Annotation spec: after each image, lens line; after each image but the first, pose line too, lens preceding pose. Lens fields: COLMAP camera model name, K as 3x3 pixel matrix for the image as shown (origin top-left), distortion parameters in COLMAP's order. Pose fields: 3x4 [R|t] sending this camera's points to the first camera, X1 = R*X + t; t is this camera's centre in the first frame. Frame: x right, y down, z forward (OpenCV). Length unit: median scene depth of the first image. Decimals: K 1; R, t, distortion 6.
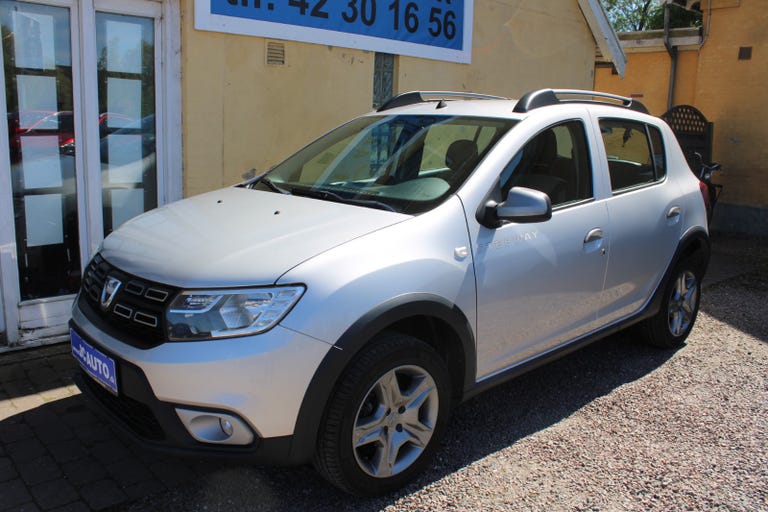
lens RADIAL K [[651.6, 0, 384.0], [0, 651.6, 256.0], [0, 0, 1]] dist [-0.167453, 0.154304]
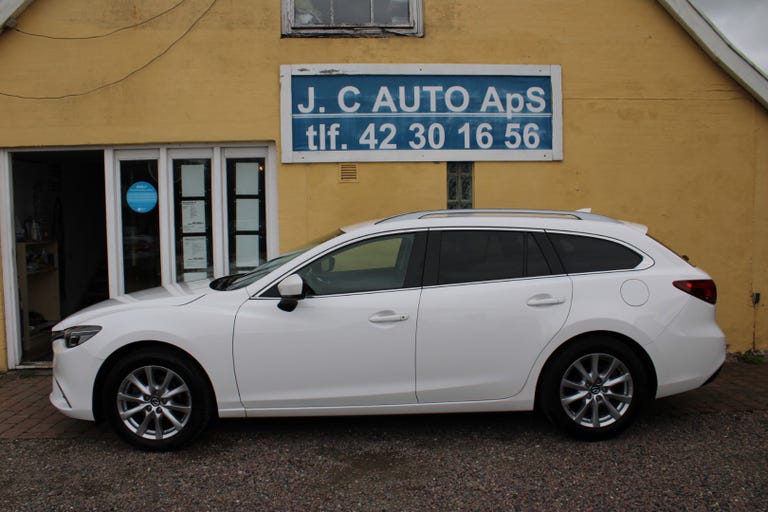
lens RADIAL K [[622.9, 0, 369.7], [0, 622.9, 257.3], [0, 0, 1]] dist [-0.150779, 0.121531]
pose [[0.771490, -0.001254, -0.636241, 0.654950], [-0.086701, 0.990463, -0.107083, -0.004600], [0.630307, 0.137776, 0.764023, 0.050868]]
